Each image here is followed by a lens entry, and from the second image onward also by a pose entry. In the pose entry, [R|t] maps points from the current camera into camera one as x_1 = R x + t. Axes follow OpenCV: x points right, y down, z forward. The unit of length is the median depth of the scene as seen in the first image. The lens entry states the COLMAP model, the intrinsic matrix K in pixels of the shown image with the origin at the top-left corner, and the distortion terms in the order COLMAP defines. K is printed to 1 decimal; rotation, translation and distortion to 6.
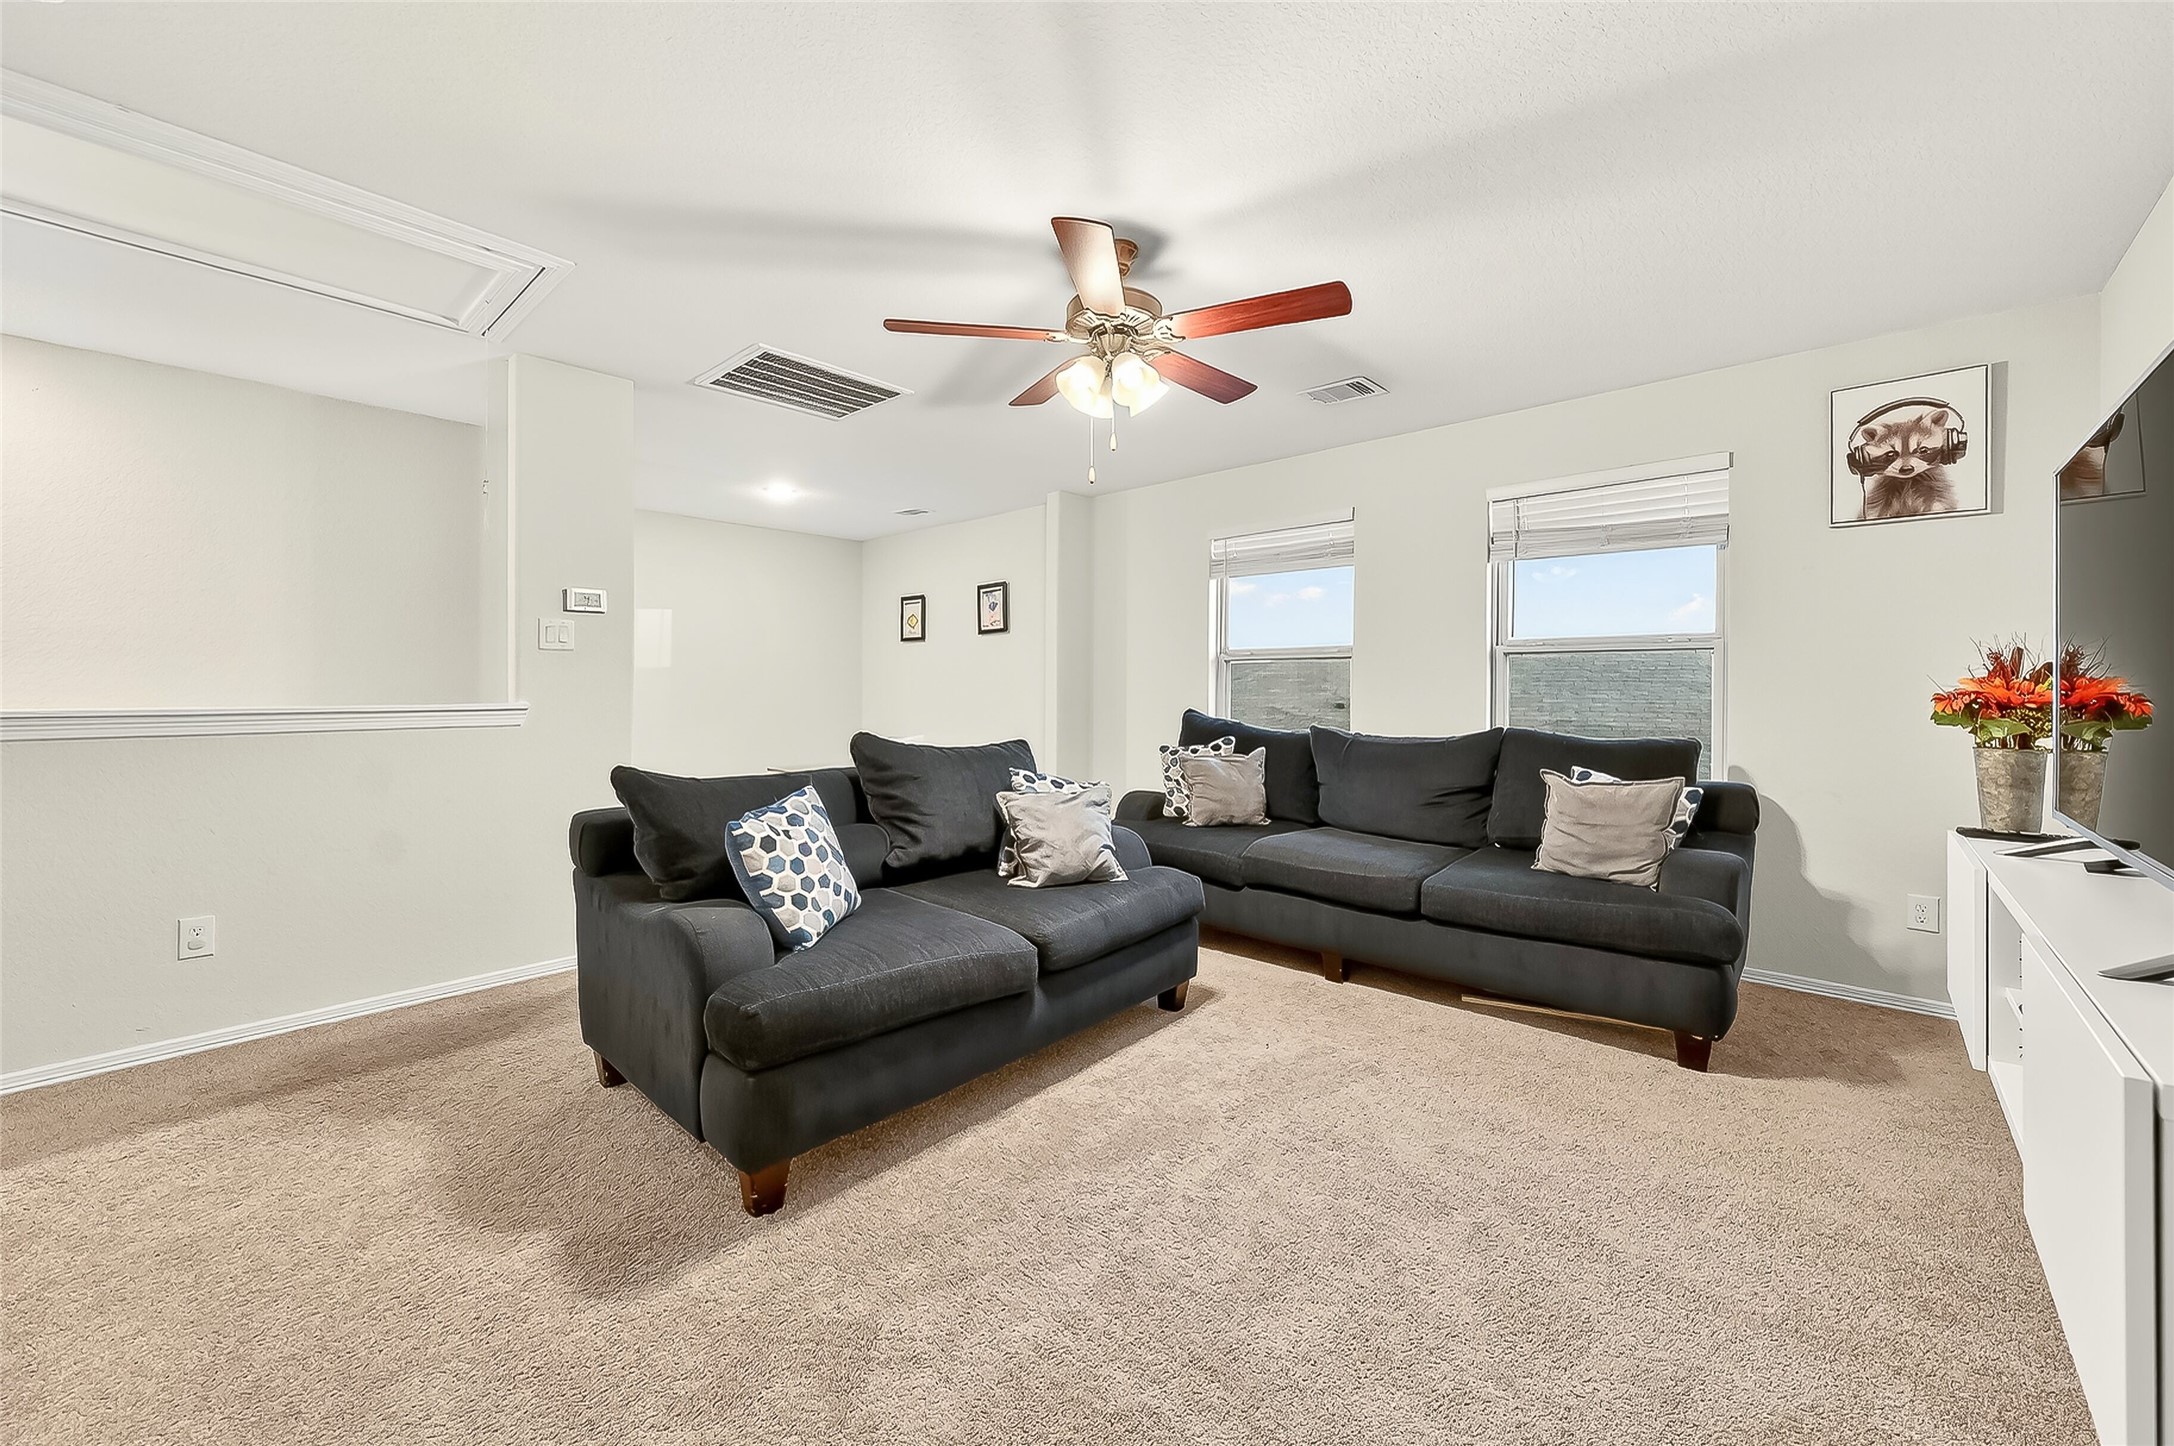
lens RADIAL K [[885.2, 0, 1081.2], [0, 885.2, 695.1], [0, 0, 1]] dist [-0.001851, -0.000731]
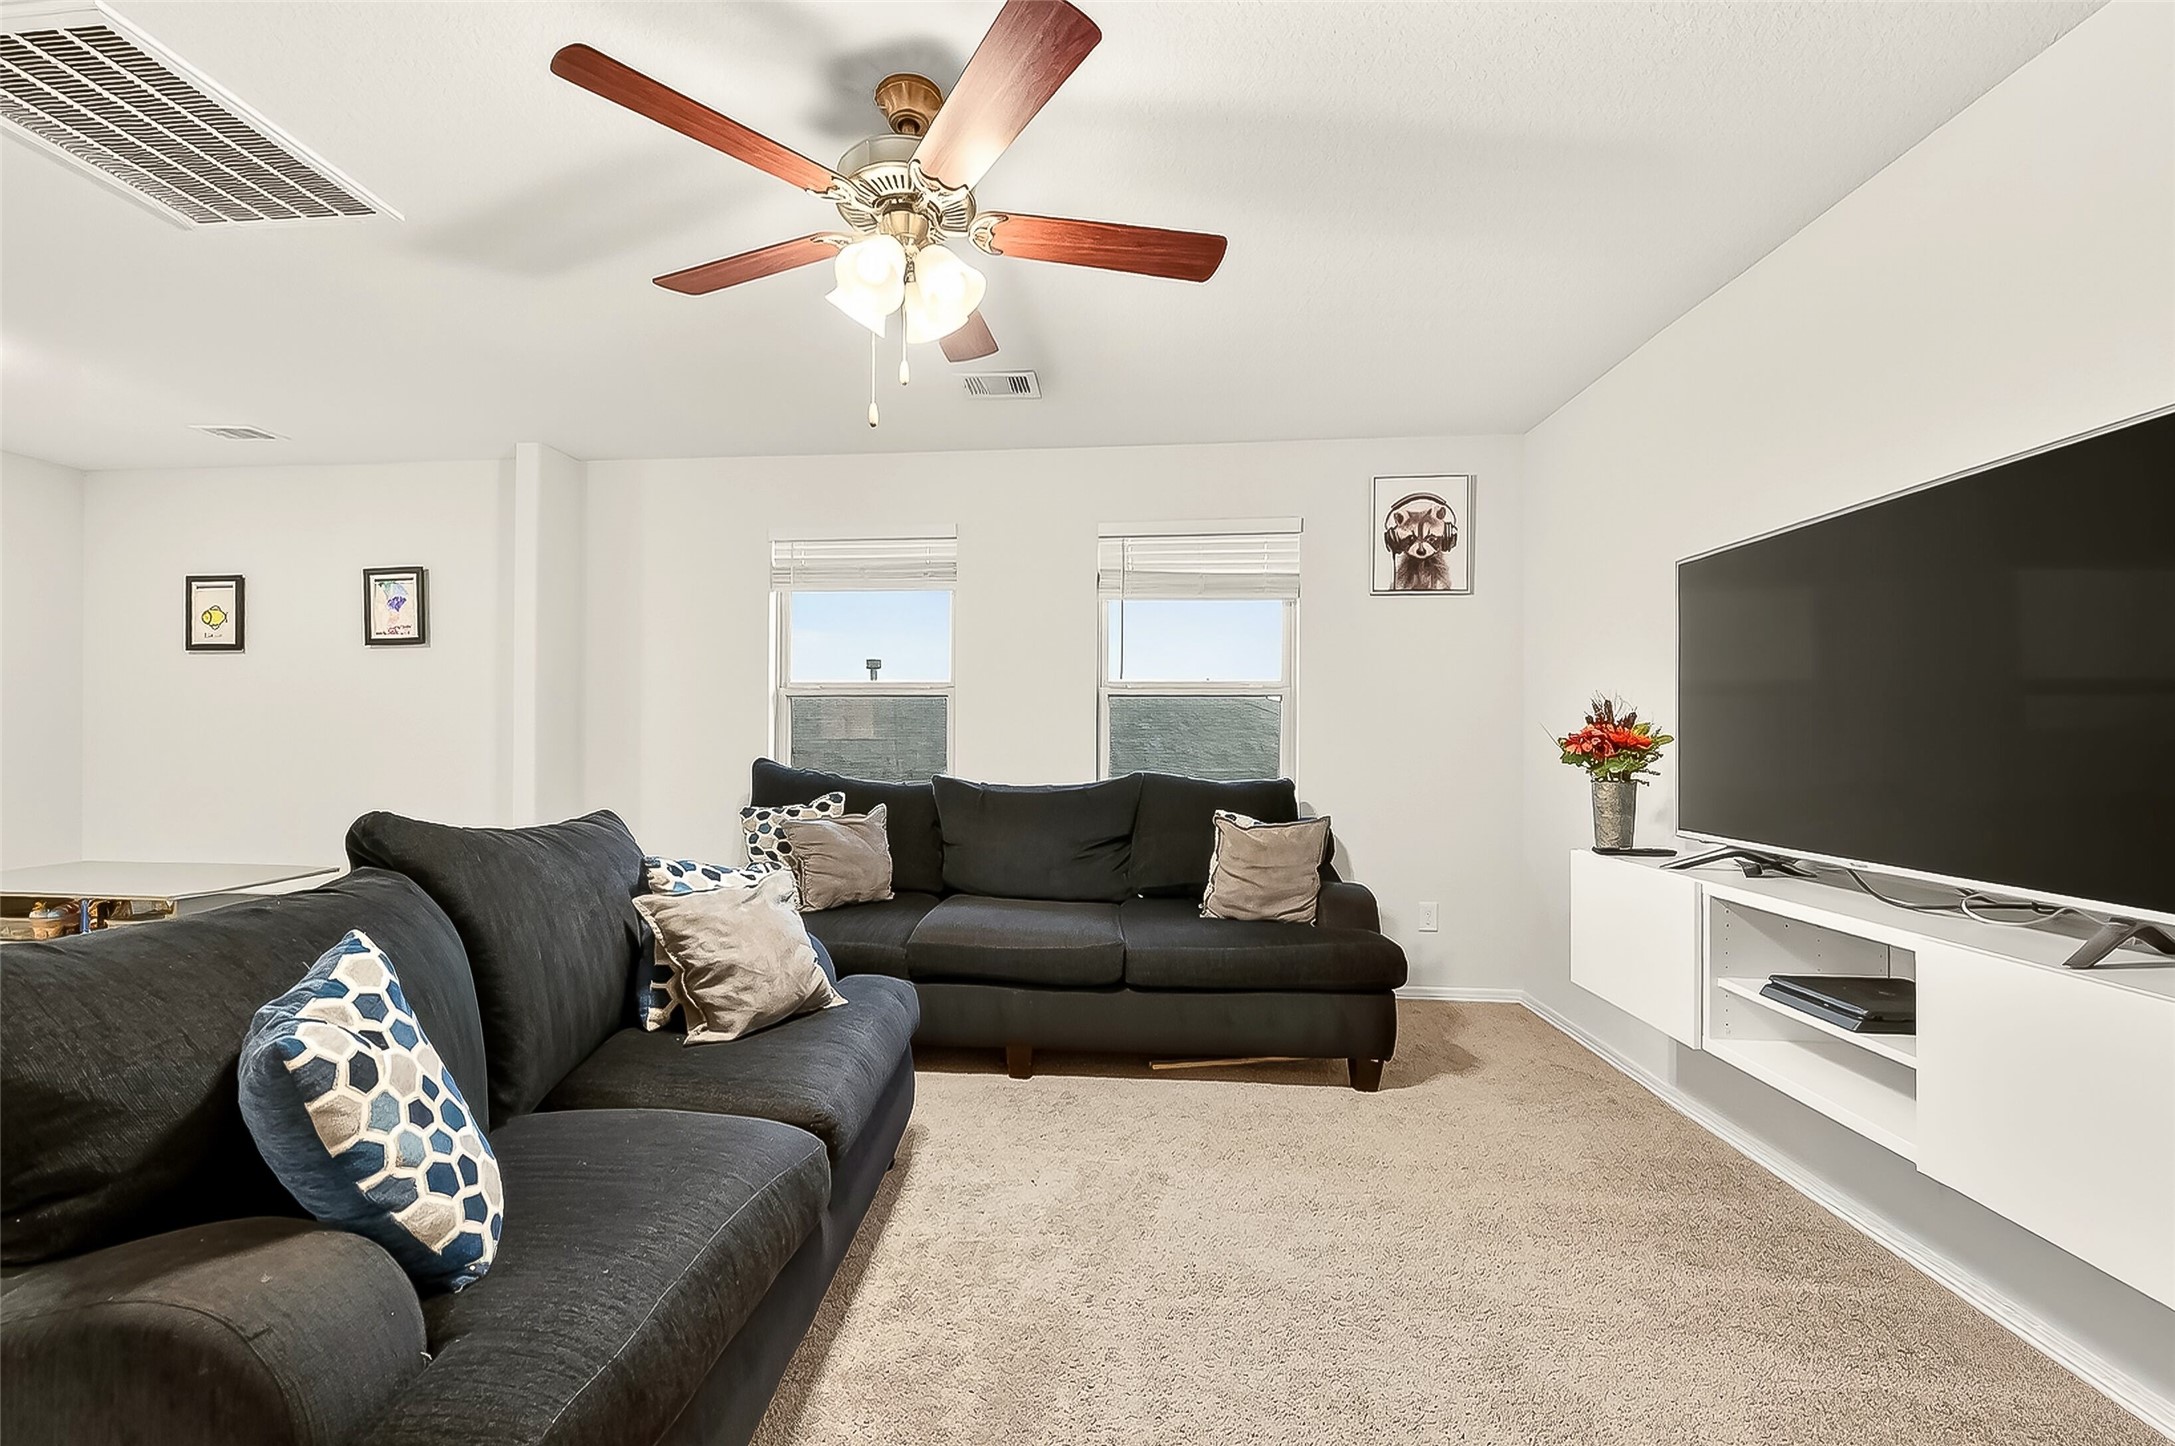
lens RADIAL K [[955.3, 0, 1075.0], [0, 955.3, 735.4], [0, 0, 1]] dist [0.000638, -0.001484]
pose [[0.790637, -0.000217, 0.612285, -0.245491], [0.001840, 0.999996, -0.002021, -0.002086], [-0.612282, 0.002725, 0.790635, 0.260654]]
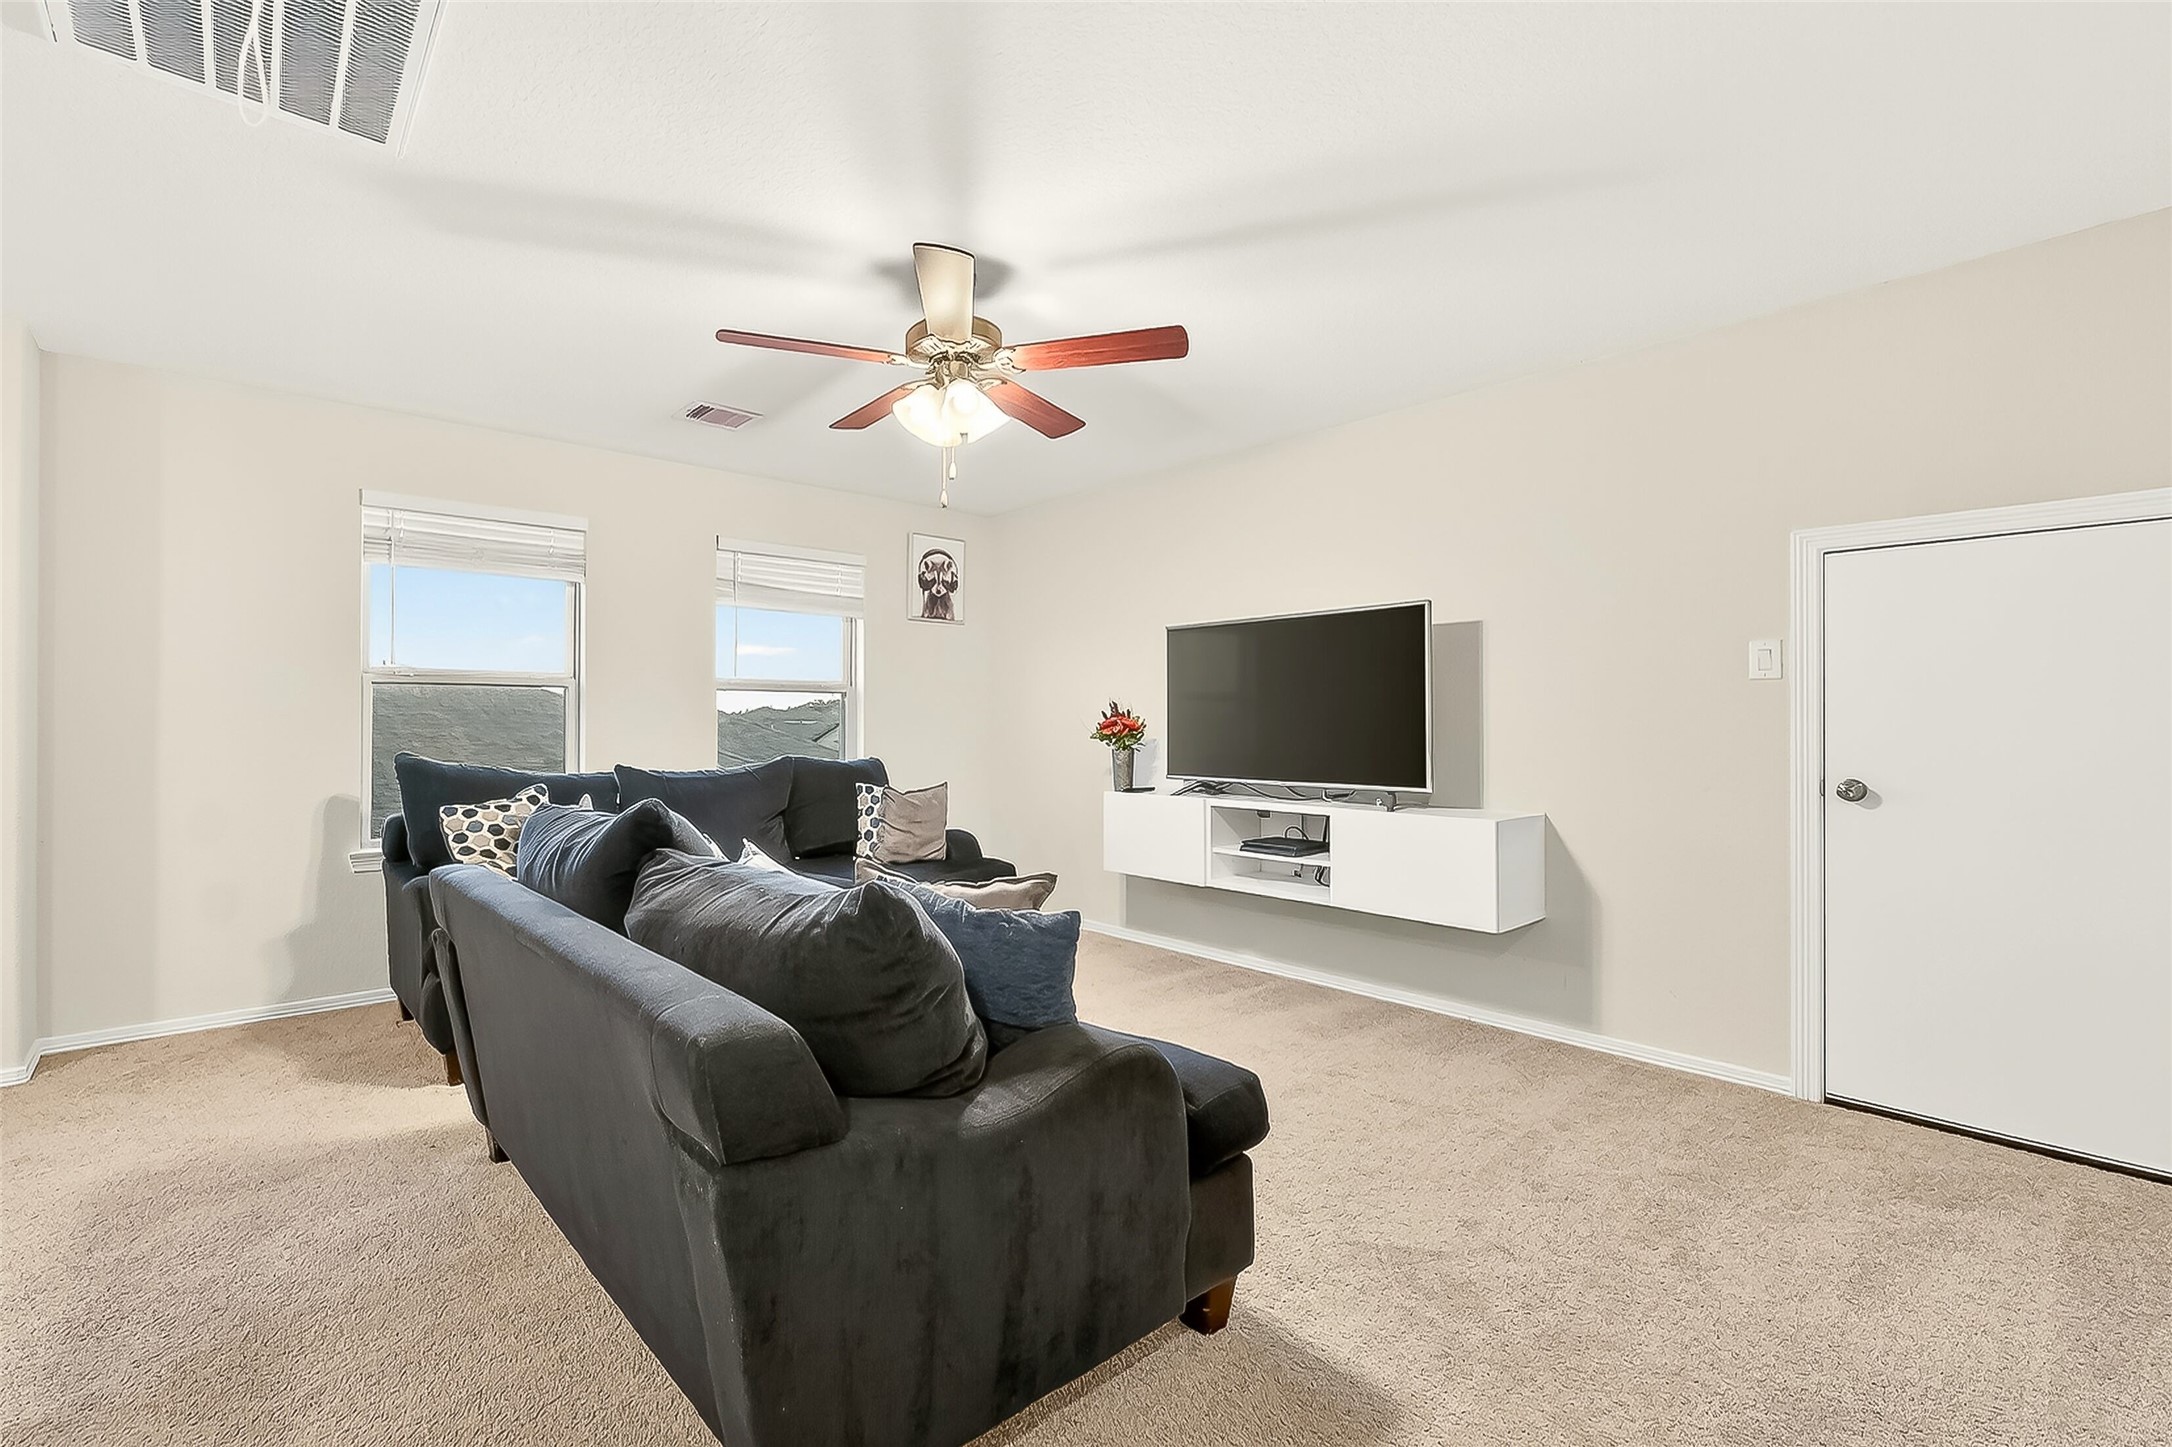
lens RADIAL K [[884.4, 0, 1042.3], [0, 884.4, 717.8], [0, 0, 1]] dist [-0.001851, -0.000731]
pose [[0.116530, 0.003759, 0.993180, -0.720805], [0.008067, 0.999956, -0.004731, -0.005678], [-0.993154, 0.008563, 0.116494, 0.620880]]
